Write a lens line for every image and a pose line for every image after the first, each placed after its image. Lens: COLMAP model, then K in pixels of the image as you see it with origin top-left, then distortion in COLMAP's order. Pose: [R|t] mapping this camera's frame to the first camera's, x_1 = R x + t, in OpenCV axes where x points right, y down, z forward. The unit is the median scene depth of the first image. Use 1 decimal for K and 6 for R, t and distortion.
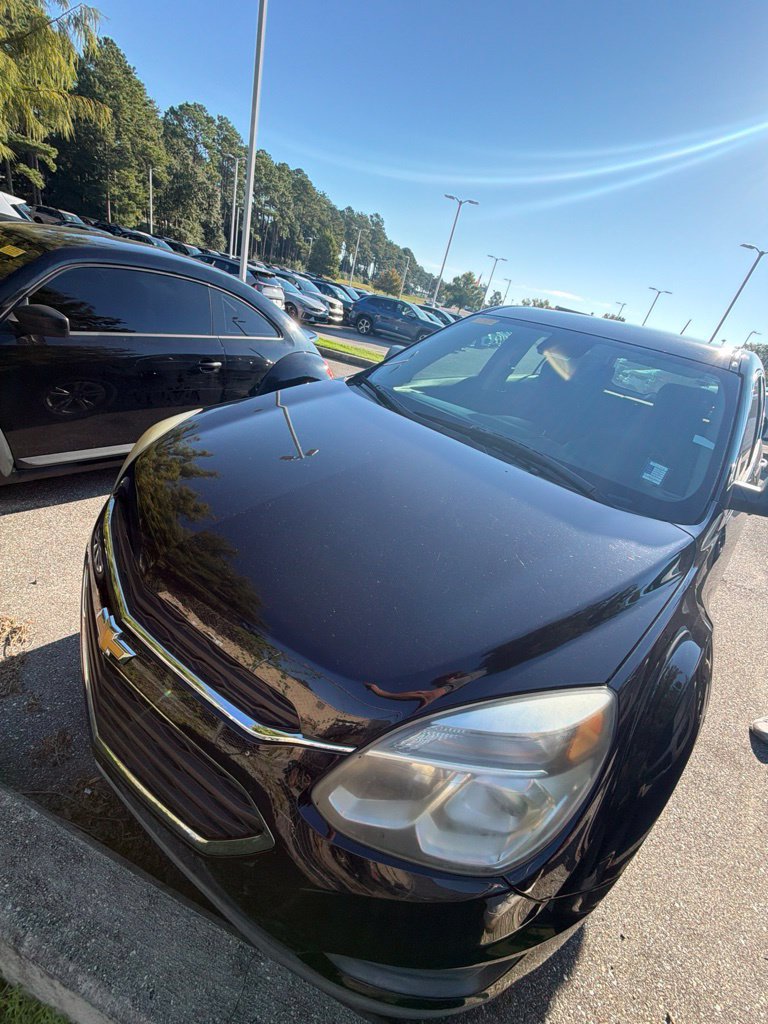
lens RADIAL K [[401.7, 0, 376.2], [0, 401.7, 511.9], [0, 0, 1]] dist [-0.004060, 0.001768]
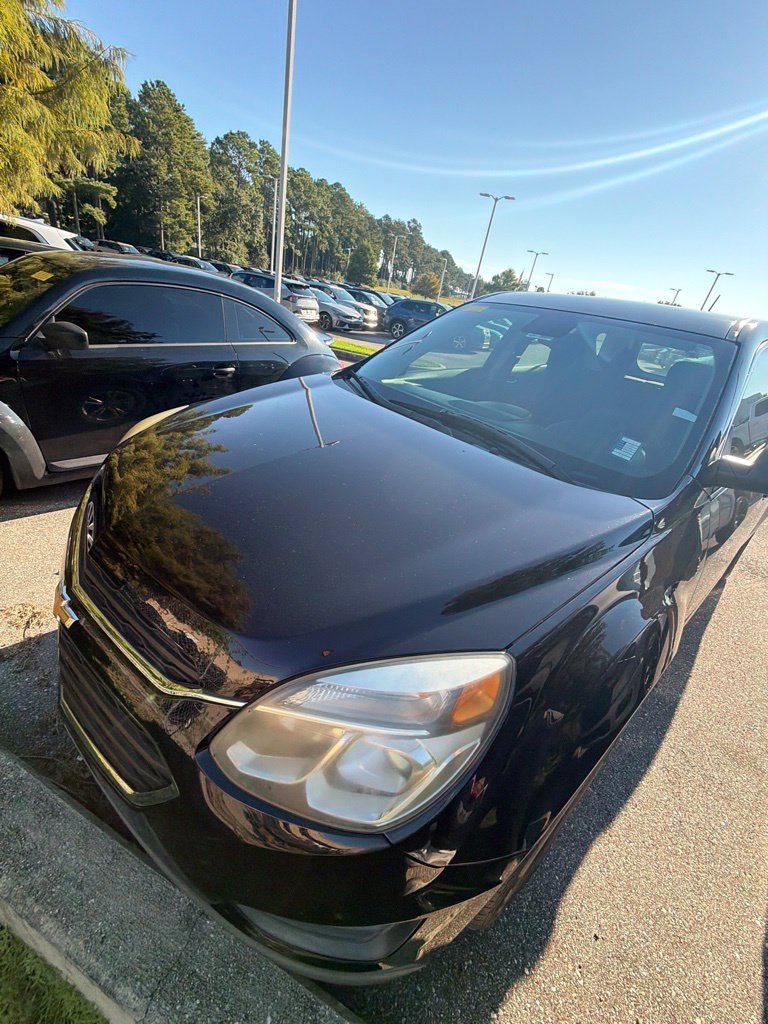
lens RADIAL K [[401.7, 0, 377.8], [0, 401.7, 511.4], [0, 0, 1]] dist [-0.004060, 0.001768]
pose [[0.994738, -0.018093, -0.100844, 0.216574], [0.016840, 0.999770, -0.013270, 0.058862], [0.101061, 0.011502, 0.994814, -0.006140]]
